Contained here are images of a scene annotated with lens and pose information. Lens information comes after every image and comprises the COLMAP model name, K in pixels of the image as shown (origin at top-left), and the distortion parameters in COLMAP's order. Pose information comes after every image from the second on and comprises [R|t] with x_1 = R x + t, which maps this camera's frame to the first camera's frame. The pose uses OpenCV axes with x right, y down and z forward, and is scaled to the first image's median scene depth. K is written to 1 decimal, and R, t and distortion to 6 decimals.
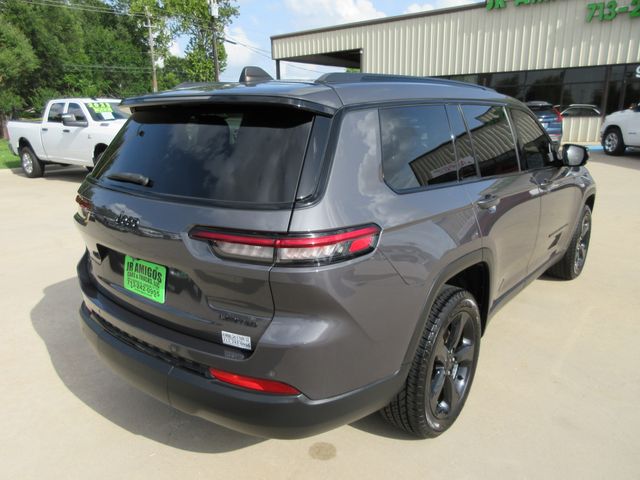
lens RADIAL K [[485.4, 0, 320.0], [0, 485.4, 240.0], [0, 0, 1]] dist [0.004912, 0.007762]
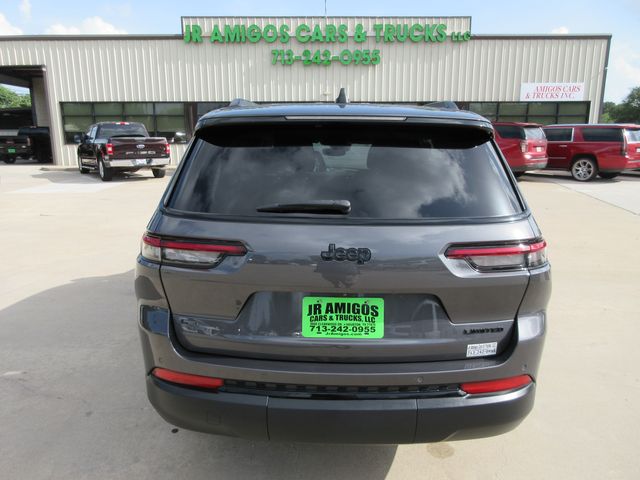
lens RADIAL K [[485.4, 0, 320.0], [0, 485.4, 240.0], [0, 0, 1]] dist [0.004912, 0.007762]
pose [[0.783338, -0.114650, 0.610931, -0.924788], [0.146943, 0.989141, -0.002784, -0.065358], [-0.603978, 0.091953, 0.791679, 0.316888]]
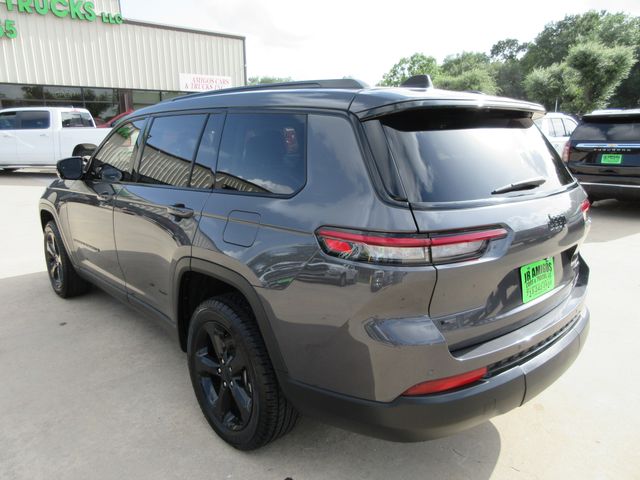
lens RADIAL K [[485.4, 0, 320.0], [0, 485.4, 240.0], [0, 0, 1]] dist [0.004912, 0.007762]
pose [[0.202709, -0.208617, 0.956759, -1.542421], [0.239533, 0.957926, 0.158122, -0.311401], [-0.949491, 0.197123, 0.244151, 1.198542]]
